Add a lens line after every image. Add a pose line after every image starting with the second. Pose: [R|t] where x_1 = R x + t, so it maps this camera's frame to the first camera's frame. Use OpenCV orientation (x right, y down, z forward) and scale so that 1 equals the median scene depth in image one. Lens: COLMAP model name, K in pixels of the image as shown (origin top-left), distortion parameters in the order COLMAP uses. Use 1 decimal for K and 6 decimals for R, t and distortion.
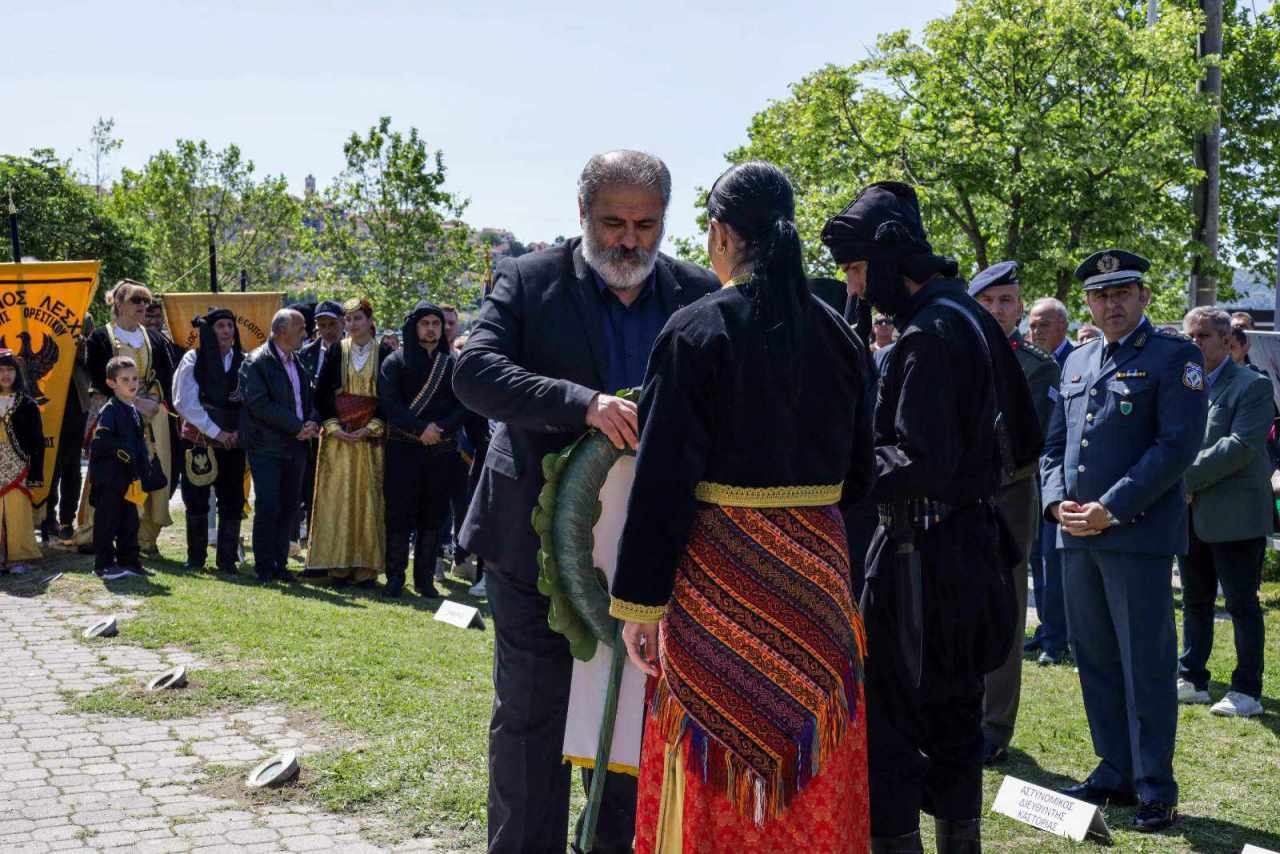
lens RADIAL K [[1783.0, 0, 643.4], [0, 1783.0, 429.0], [0, 0, 1]] dist [0.075992, -0.289271]
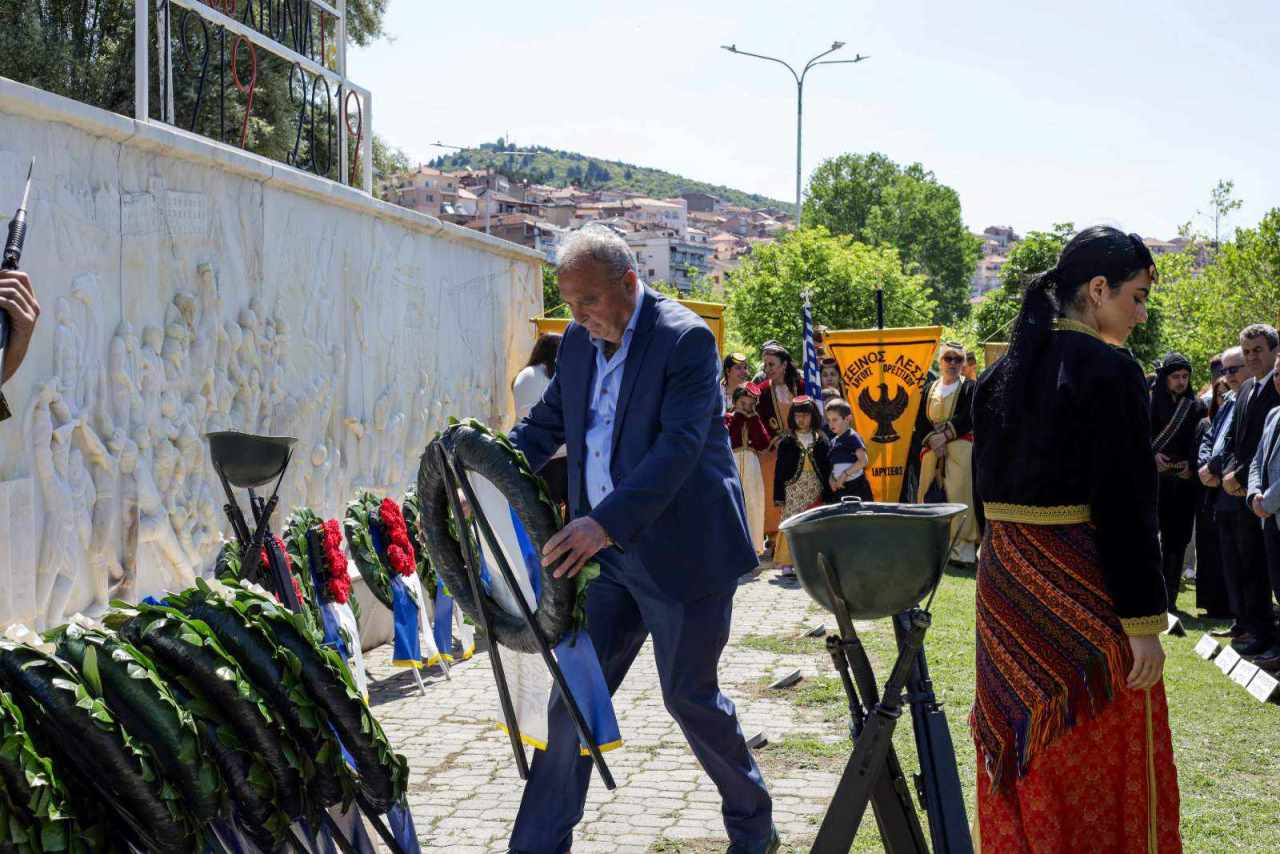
lens RADIAL K [[1789.9, 0, 644.5], [0, 1789.9, 428.7], [0, 0, 1]] dist [0.081417, -0.311978]
pose [[0.801426, 0.003140, -0.598086, 0.173574], [-0.023038, 0.999406, -0.025623, 0.008499], [0.597650, 0.034314, 0.801022, -0.067020]]
